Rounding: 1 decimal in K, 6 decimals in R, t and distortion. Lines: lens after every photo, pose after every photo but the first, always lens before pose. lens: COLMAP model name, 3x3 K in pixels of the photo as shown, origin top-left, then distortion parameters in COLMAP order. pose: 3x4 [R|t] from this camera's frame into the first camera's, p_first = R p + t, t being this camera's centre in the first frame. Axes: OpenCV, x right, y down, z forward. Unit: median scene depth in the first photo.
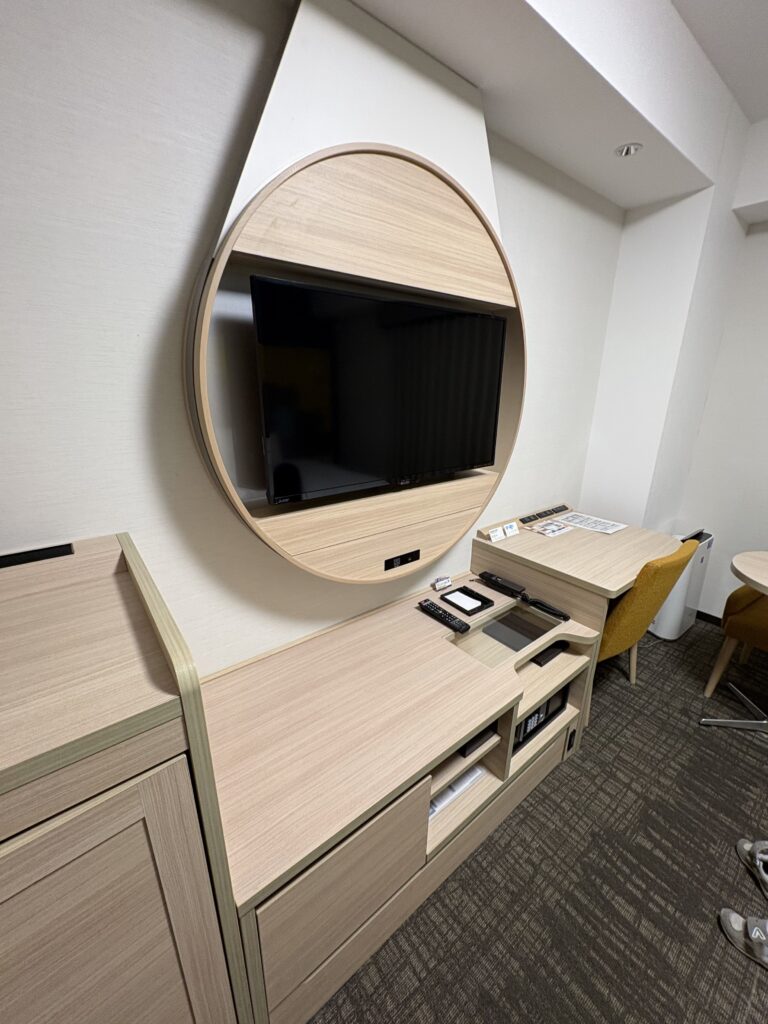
lens RADIAL K [[410.2, 0, 383.6], [0, 410.2, 511.6], [0, 0, 1]] dist [0.010036, 0.000084]
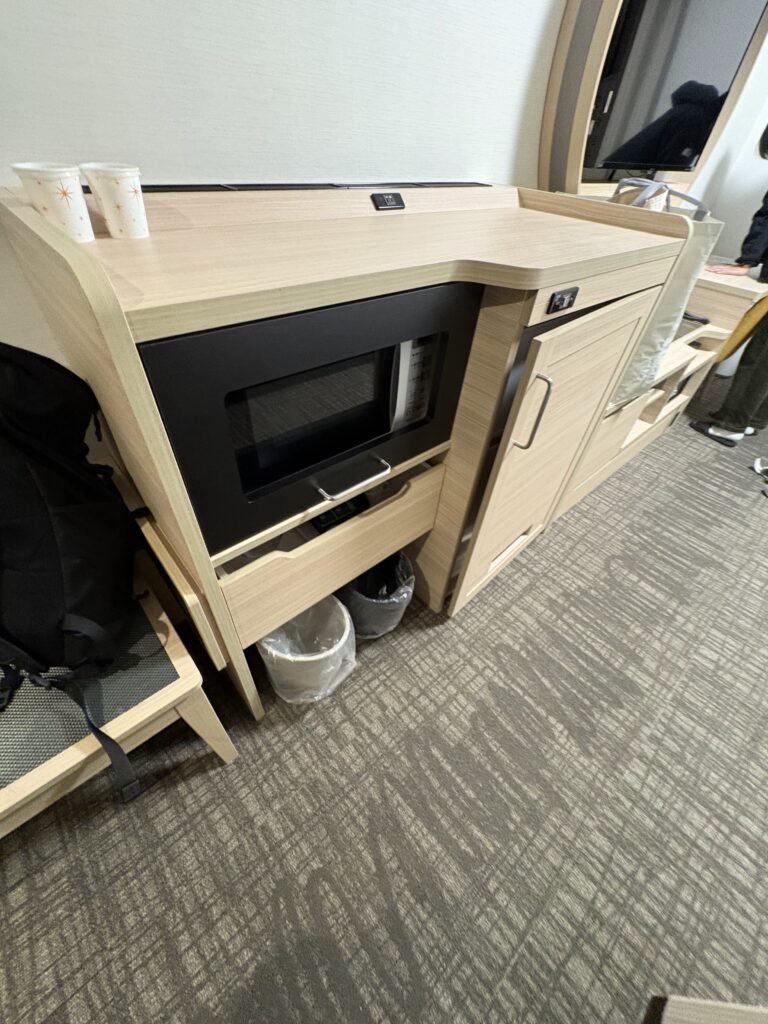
lens RADIAL K [[410.2, 0, 388.7], [0, 410.2, 515.1], [0, 0, 1]] dist [0.010036, 0.000084]
pose [[0.996062, -0.001648, 0.088642, -0.854990], [-0.037667, 0.897233, 0.439947, 0.352100], [-0.080257, -0.441554, 0.893638, -0.435629]]
